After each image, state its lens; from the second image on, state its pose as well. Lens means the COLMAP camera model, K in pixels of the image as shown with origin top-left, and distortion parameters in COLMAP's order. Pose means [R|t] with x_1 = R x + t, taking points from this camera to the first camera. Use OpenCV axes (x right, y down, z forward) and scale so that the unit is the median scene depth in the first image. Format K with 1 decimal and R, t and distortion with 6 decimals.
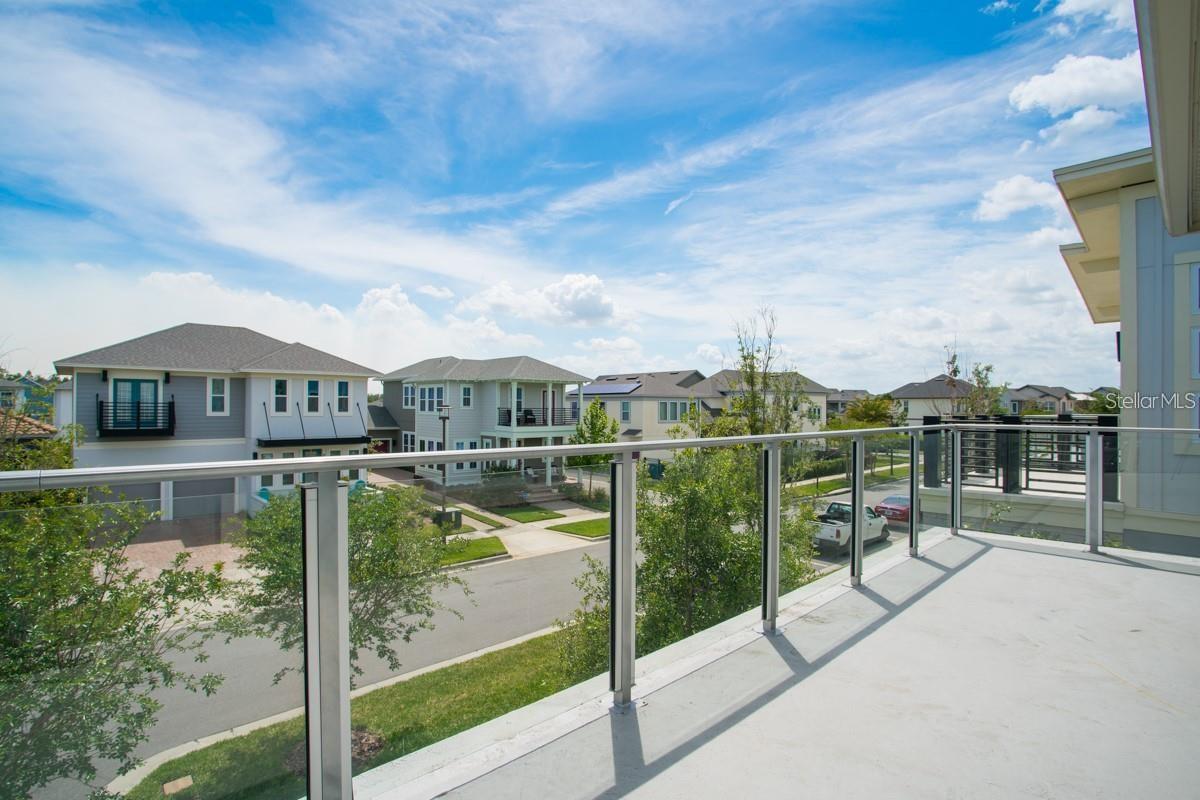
lens RADIAL K [[610.3, 0, 601.3], [0, 610.3, 396.4], [0, 0, 1]] dist [-0.033541, 0.000941]
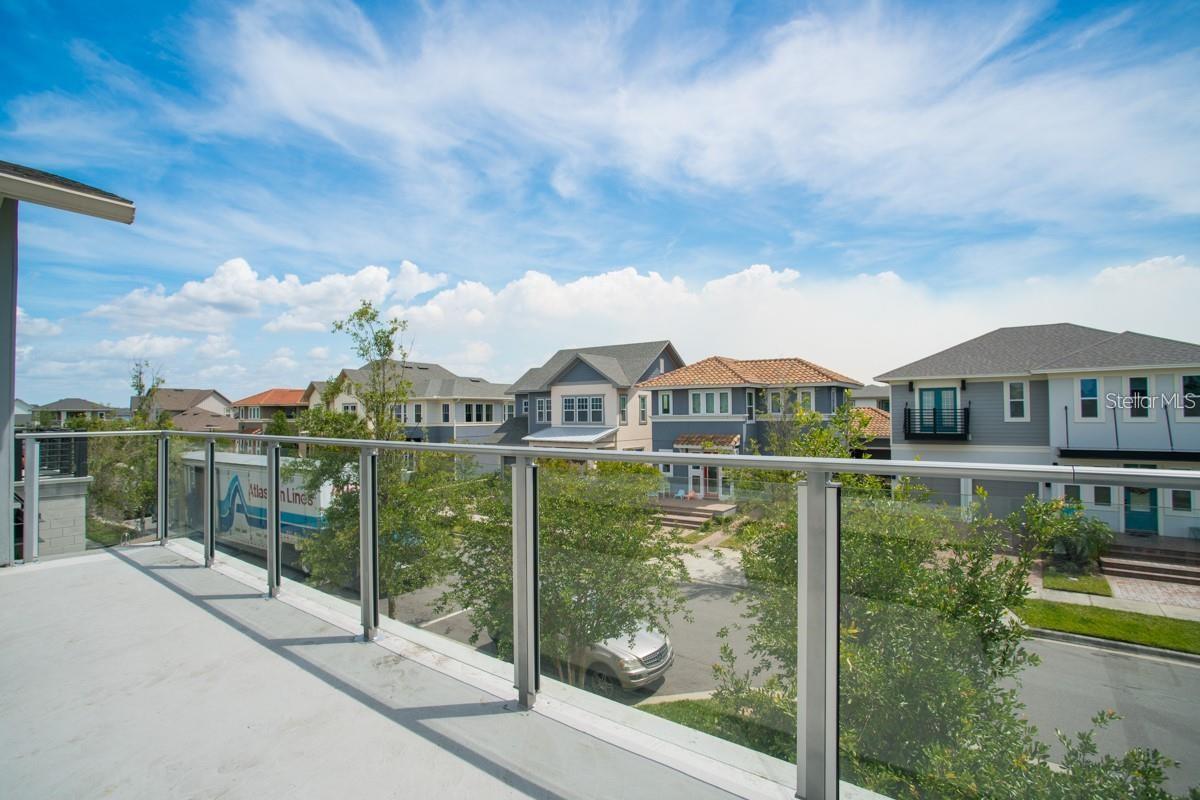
lens RADIAL K [[610.3, 0, 597.5], [0, 610.3, 408.7], [0, 0, 1]] dist [-0.033541, 0.000941]
pose [[0.103329, -0.014159, -0.994546, 0.259808], [0.027656, 0.999553, -0.011357, 0.004340], [0.994263, -0.026332, 0.103674, 0.252066]]
